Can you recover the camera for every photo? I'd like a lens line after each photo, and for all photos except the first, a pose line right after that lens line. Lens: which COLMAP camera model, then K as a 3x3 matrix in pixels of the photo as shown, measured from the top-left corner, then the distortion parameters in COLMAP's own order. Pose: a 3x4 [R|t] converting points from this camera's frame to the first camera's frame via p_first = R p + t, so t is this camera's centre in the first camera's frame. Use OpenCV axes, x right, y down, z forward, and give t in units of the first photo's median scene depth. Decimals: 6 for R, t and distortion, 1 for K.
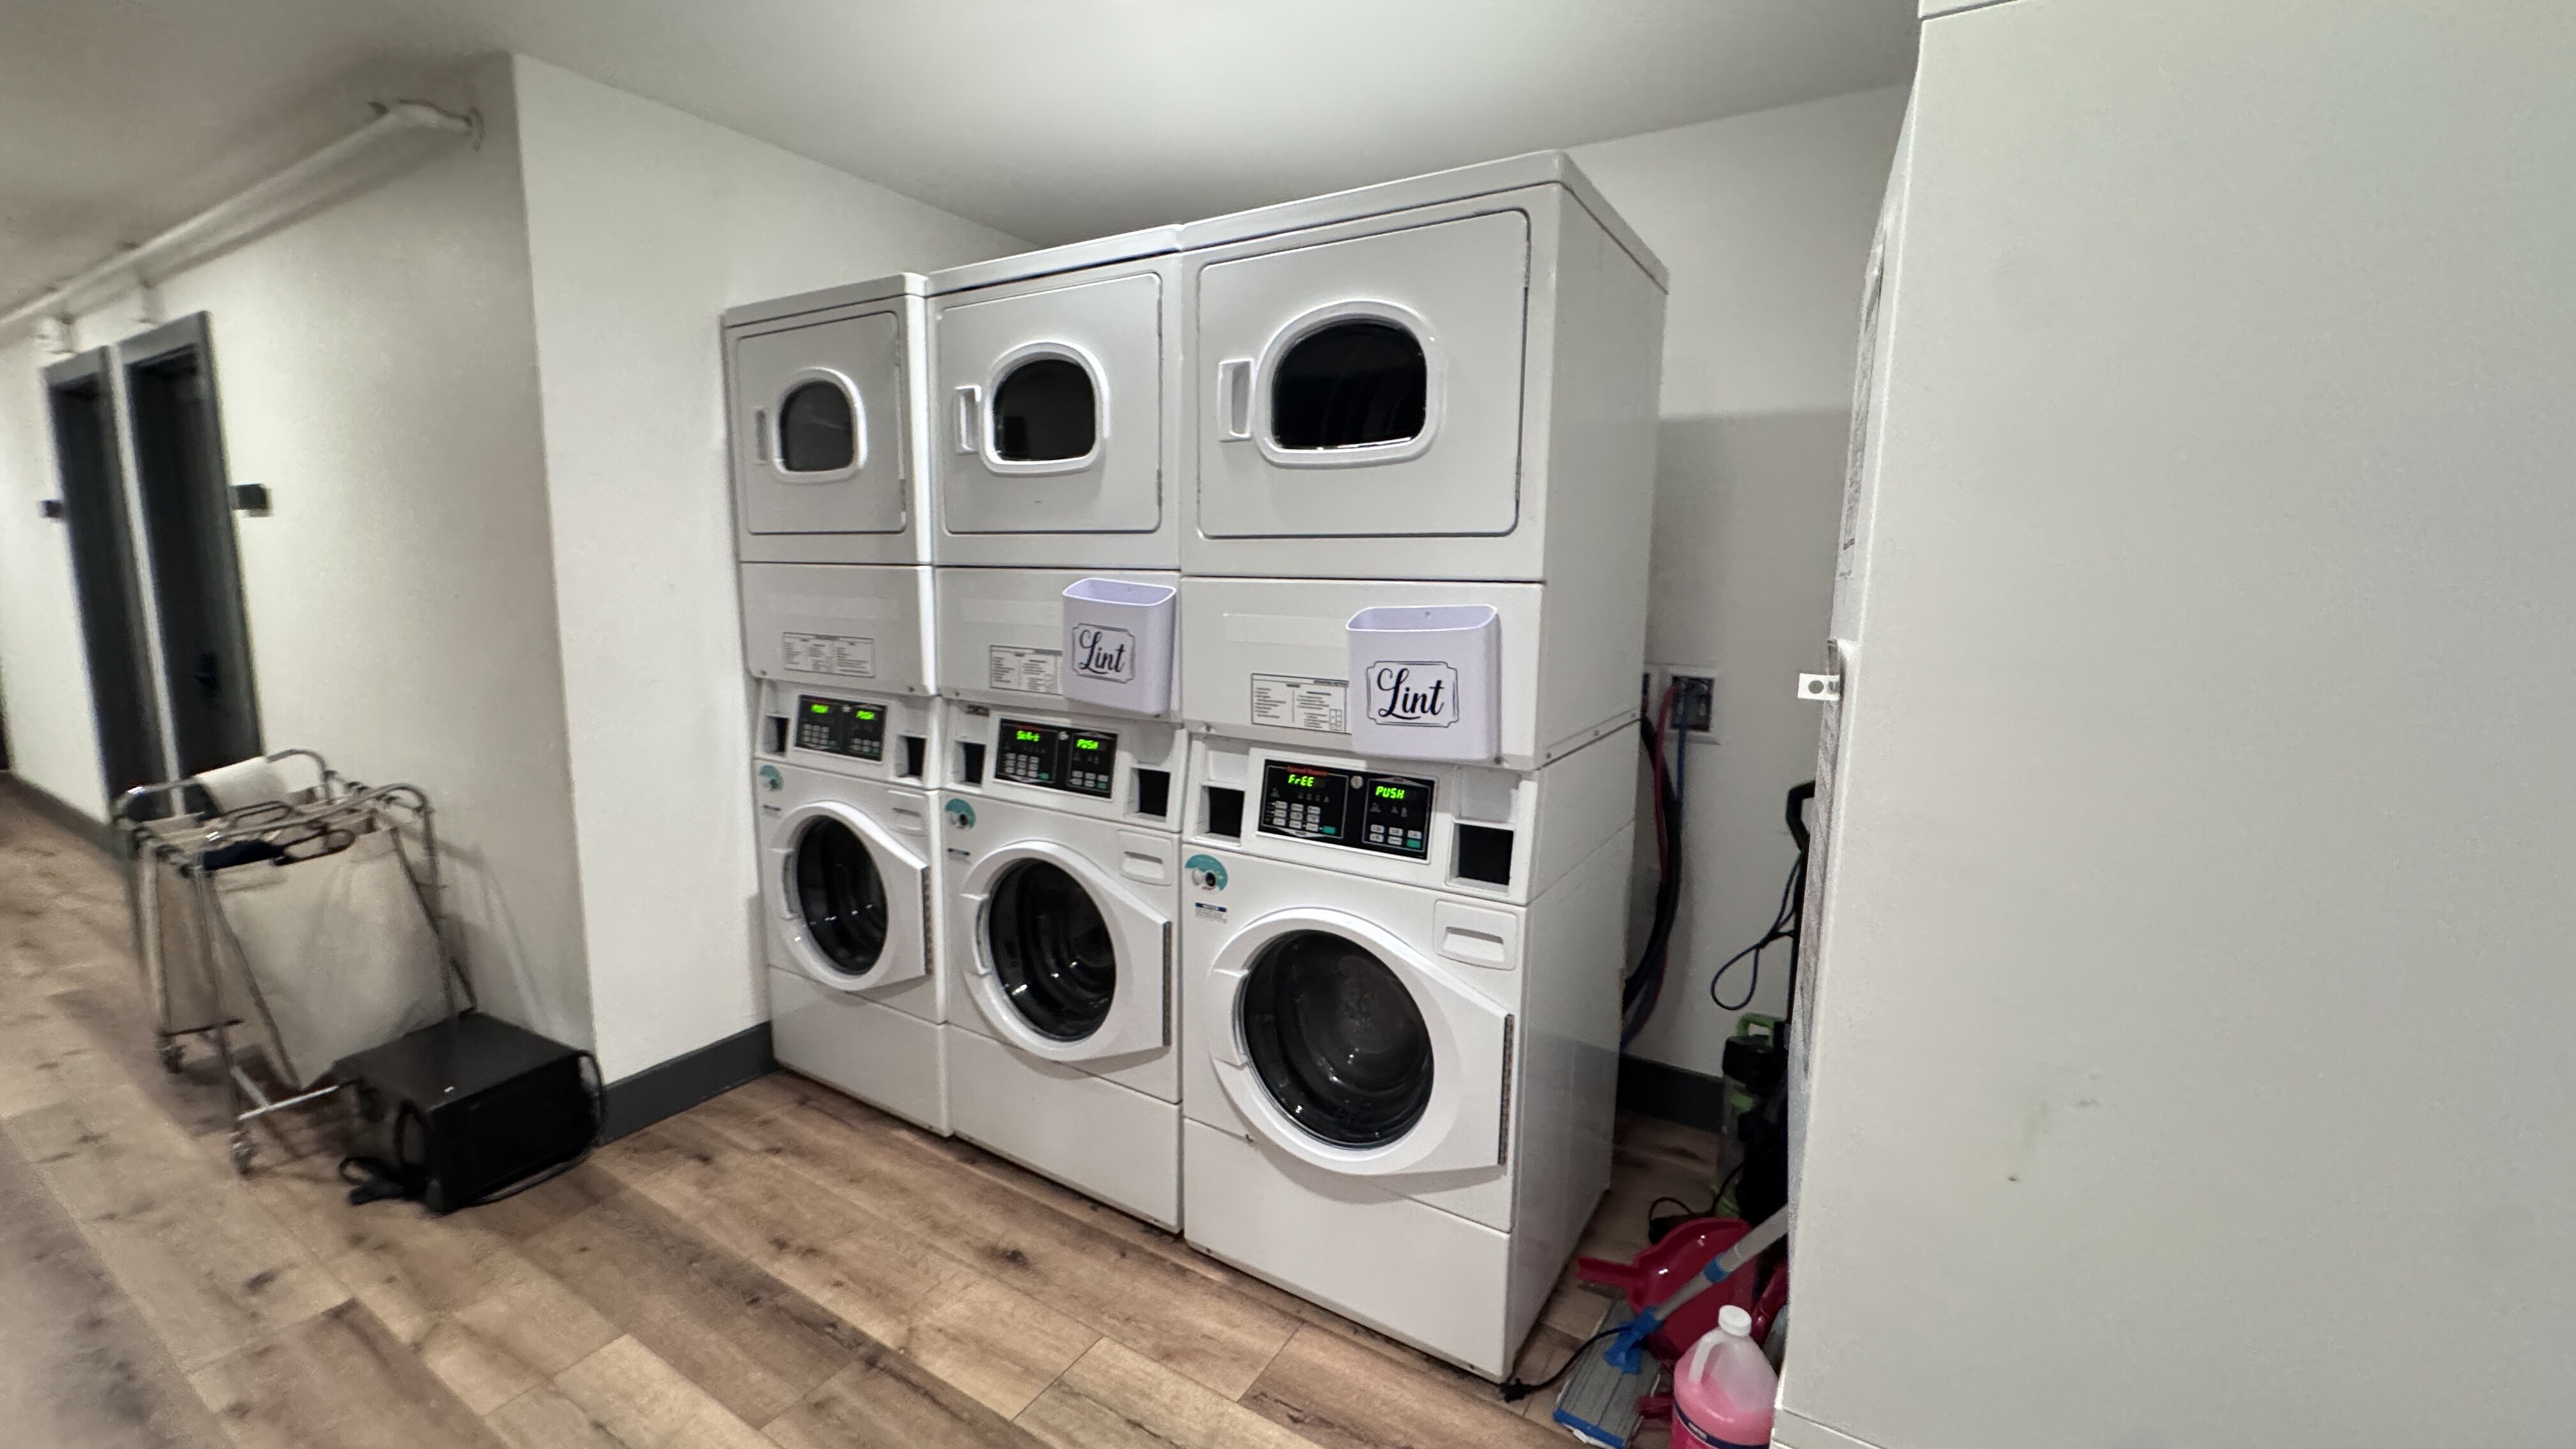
lens RADIAL K [[1025.8, 0, 1312.4], [0, 1025.8, 719.0], [0, 0, 1]] dist [-0.015799, 0.001452]
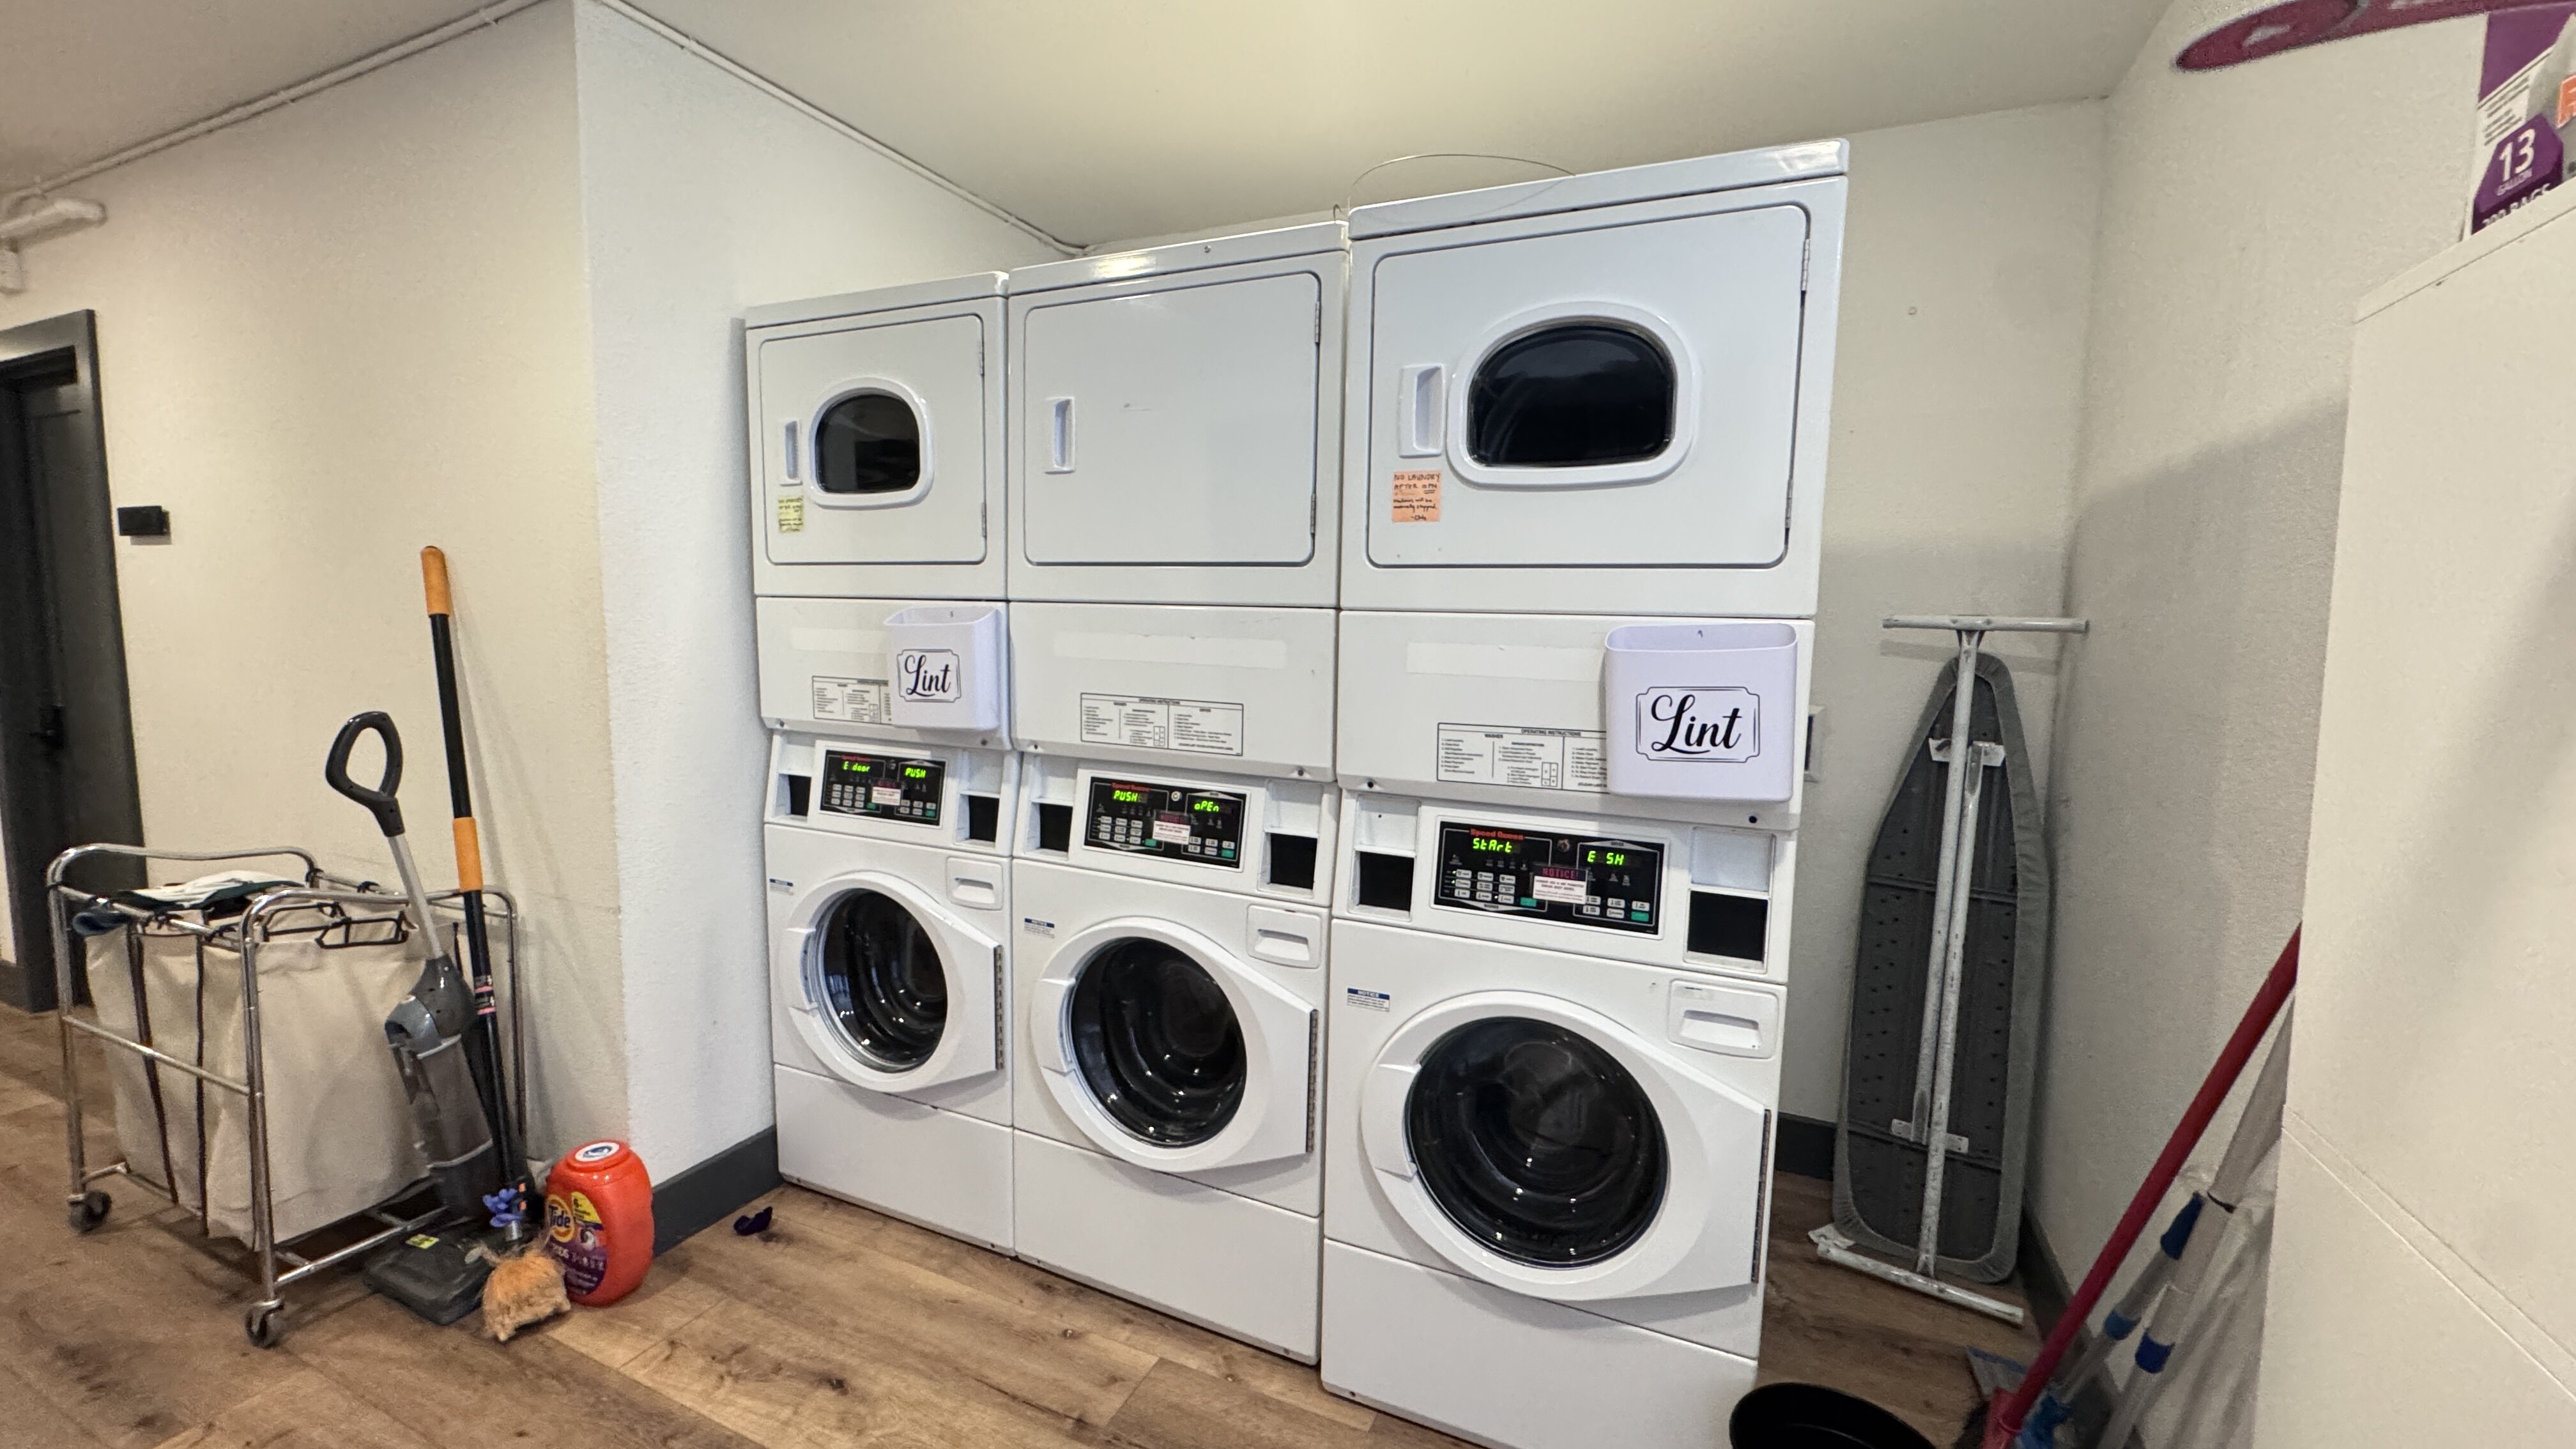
lens RADIAL K [[1025.8, 0, 1270.9], [0, 1025.8, 716.5], [0, 0, 1]] dist [-0.015799, 0.001452]
pose [[0.996103, -0.014462, 0.087004, -0.254511], [0.017249, 0.999359, -0.031372, -0.023827], [-0.086495, 0.032750, 0.995714, 0.131823]]
